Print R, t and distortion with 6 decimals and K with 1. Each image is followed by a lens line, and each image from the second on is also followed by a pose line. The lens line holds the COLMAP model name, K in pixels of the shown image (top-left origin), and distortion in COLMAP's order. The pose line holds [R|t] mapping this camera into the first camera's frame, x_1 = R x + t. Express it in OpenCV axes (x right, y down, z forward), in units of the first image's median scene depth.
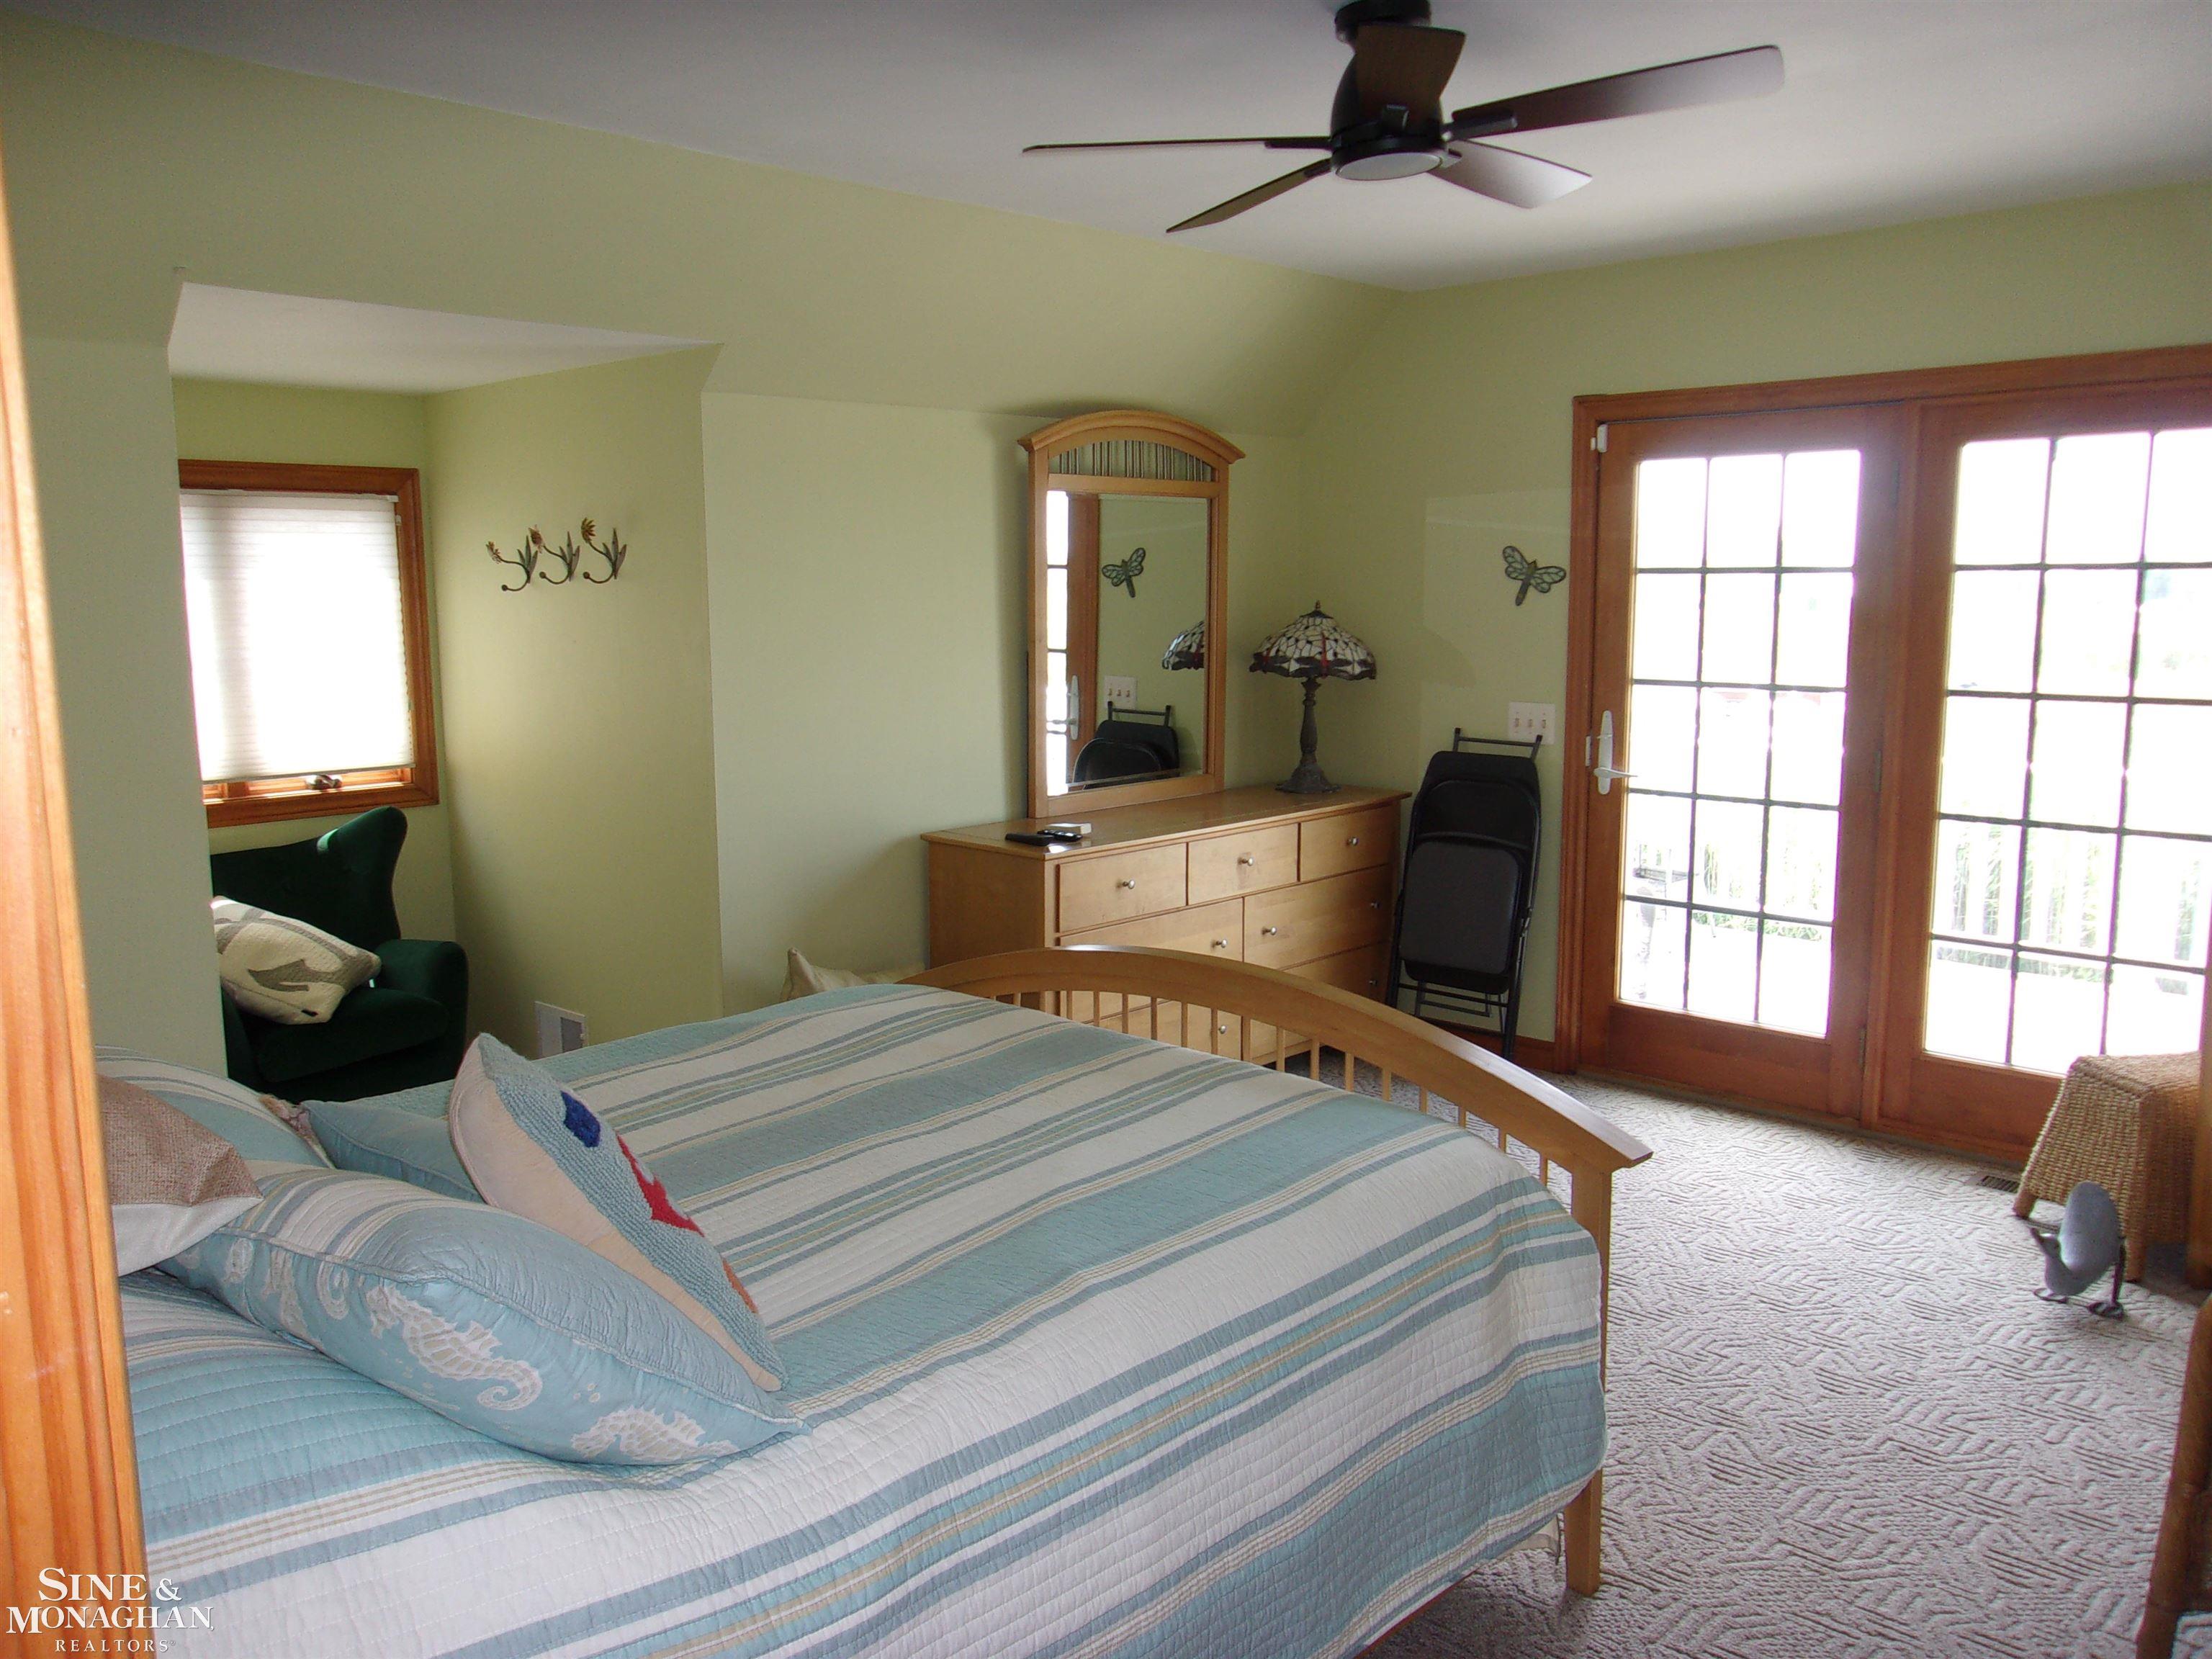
lens RADIAL K [[1722.8, 0, 1118.7], [0, 1722.8, 817.5], [0, 0, 1]] dist [-0.012809, -0.000621]
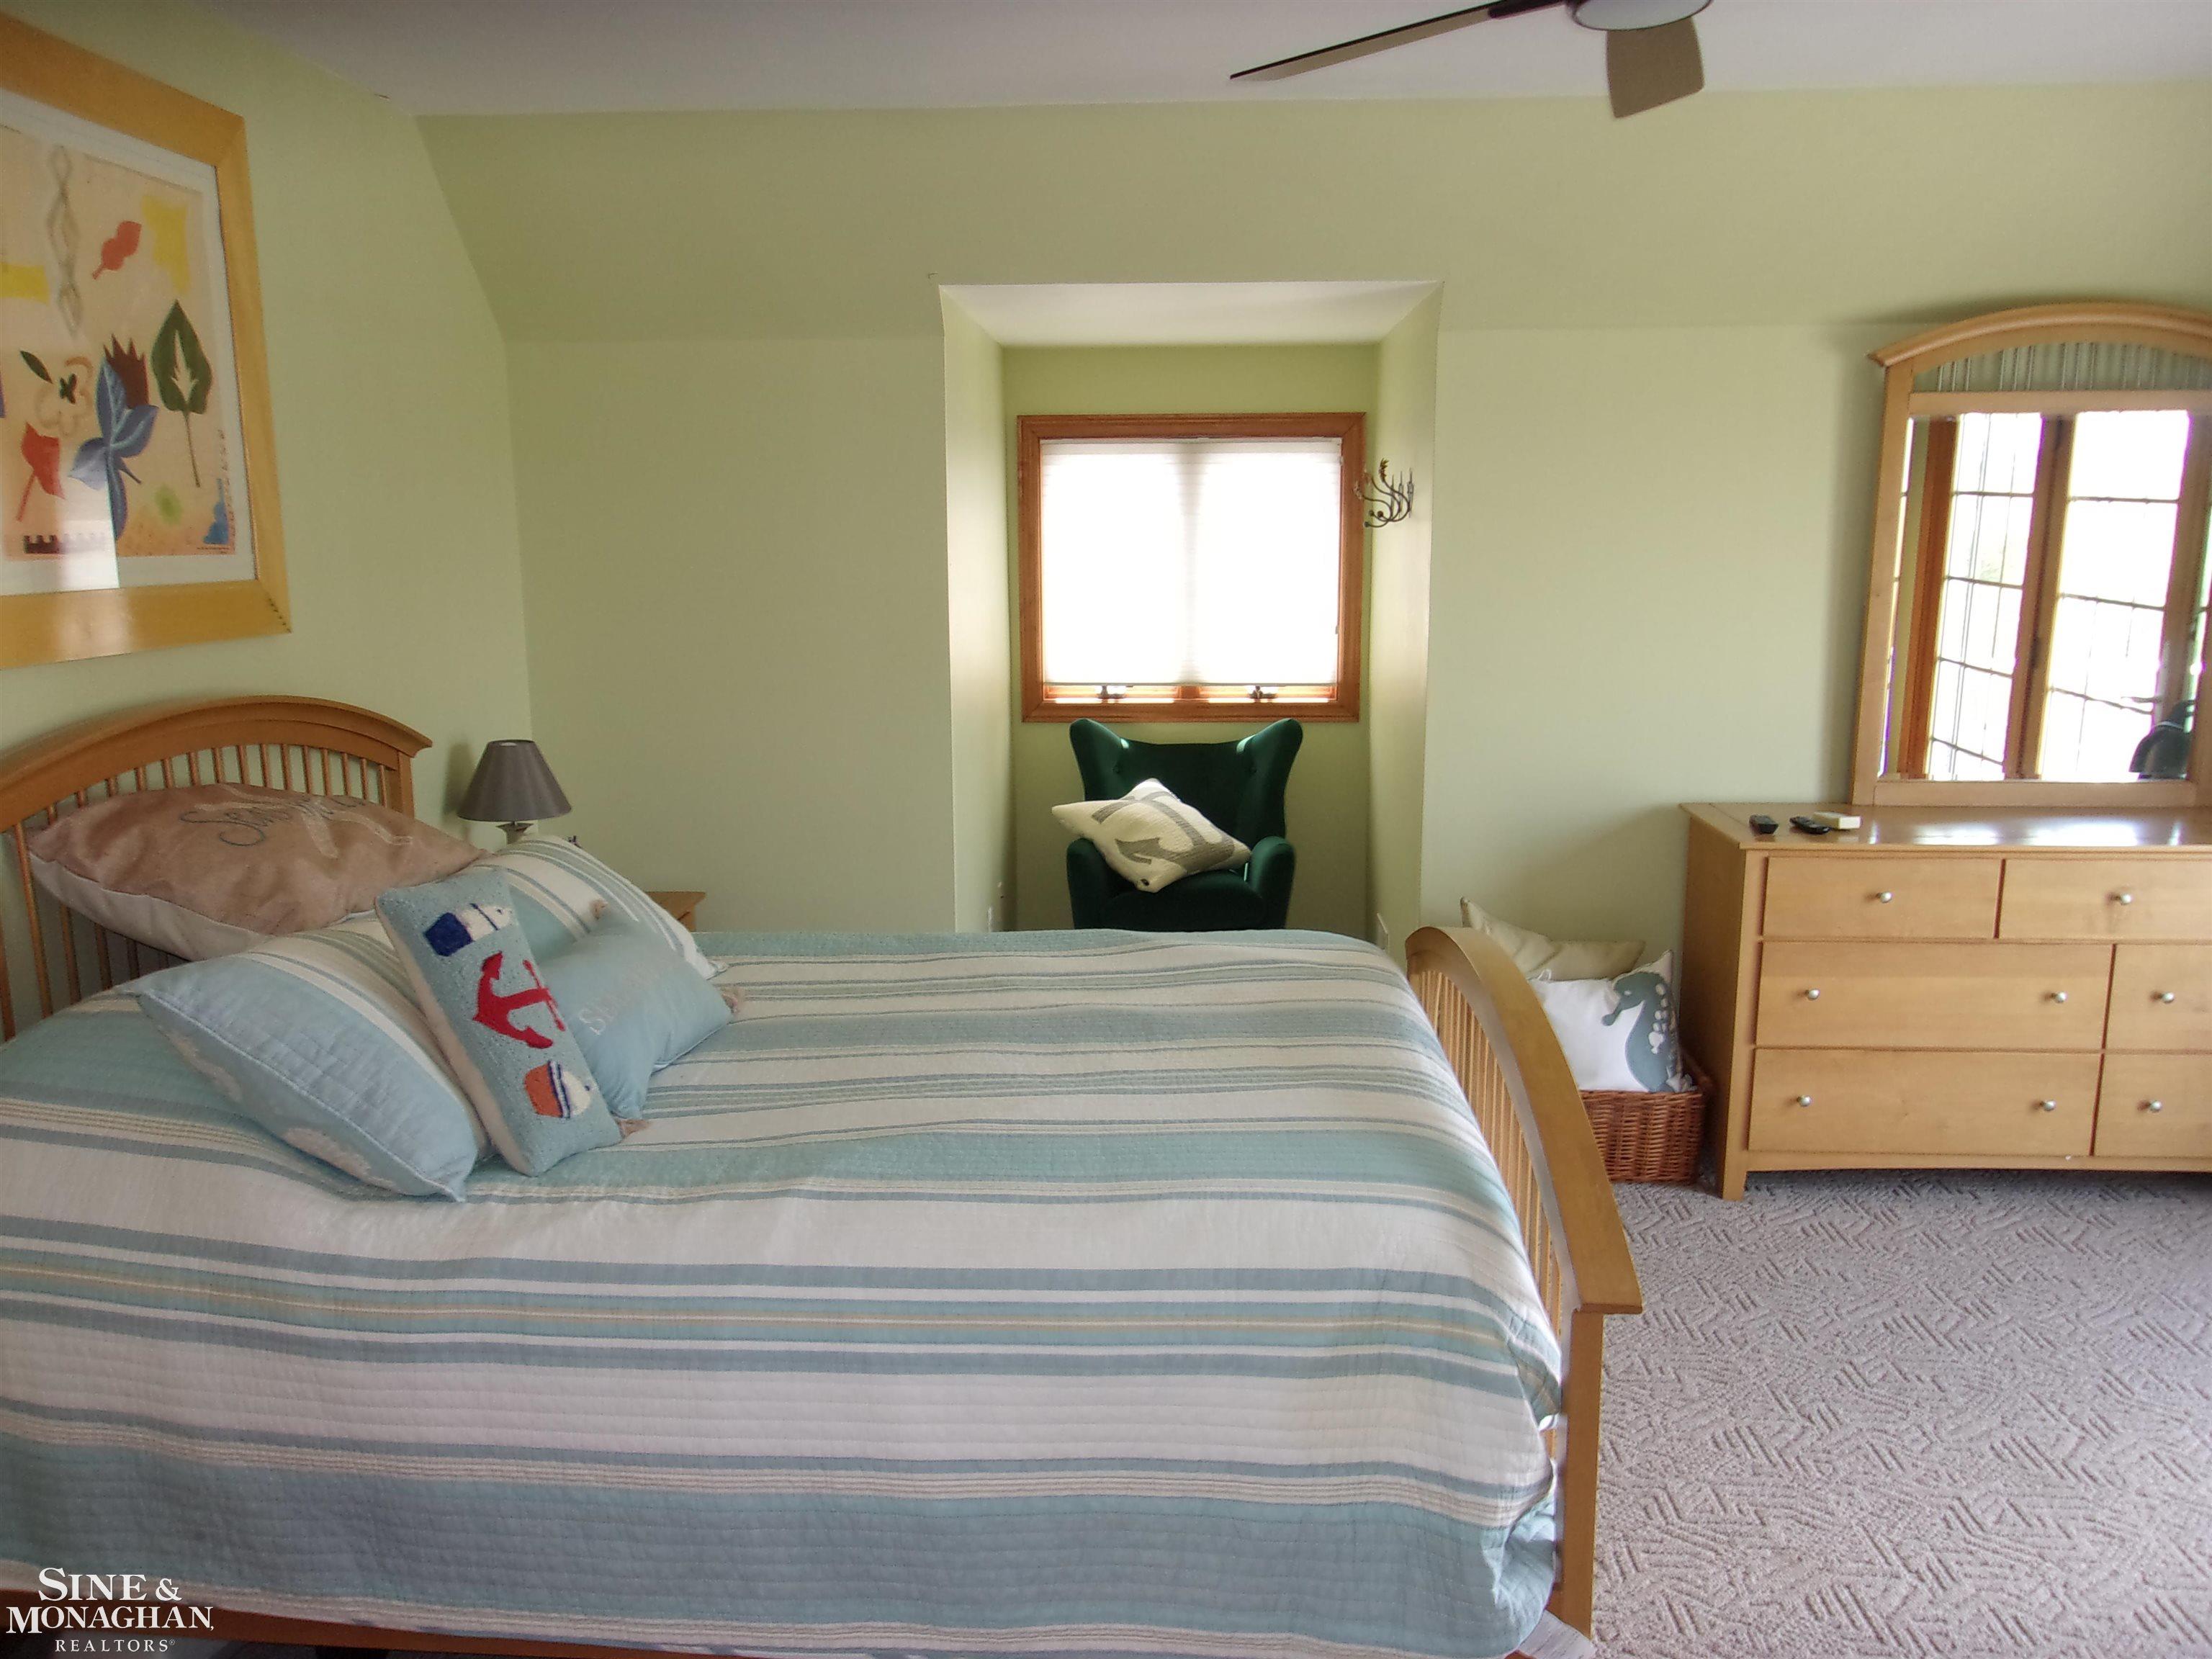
lens RADIAL K [[1722.8, 0, 1117.4], [0, 1722.8, 844.7], [0, 0, 1]] dist [-0.012809, -0.000621]
pose [[0.662963, 0.147286, -0.734021, 0.594454], [-0.105312, 0.989055, 0.103344, -0.051699], [0.741208, 0.008788, 0.671218, 0.281405]]
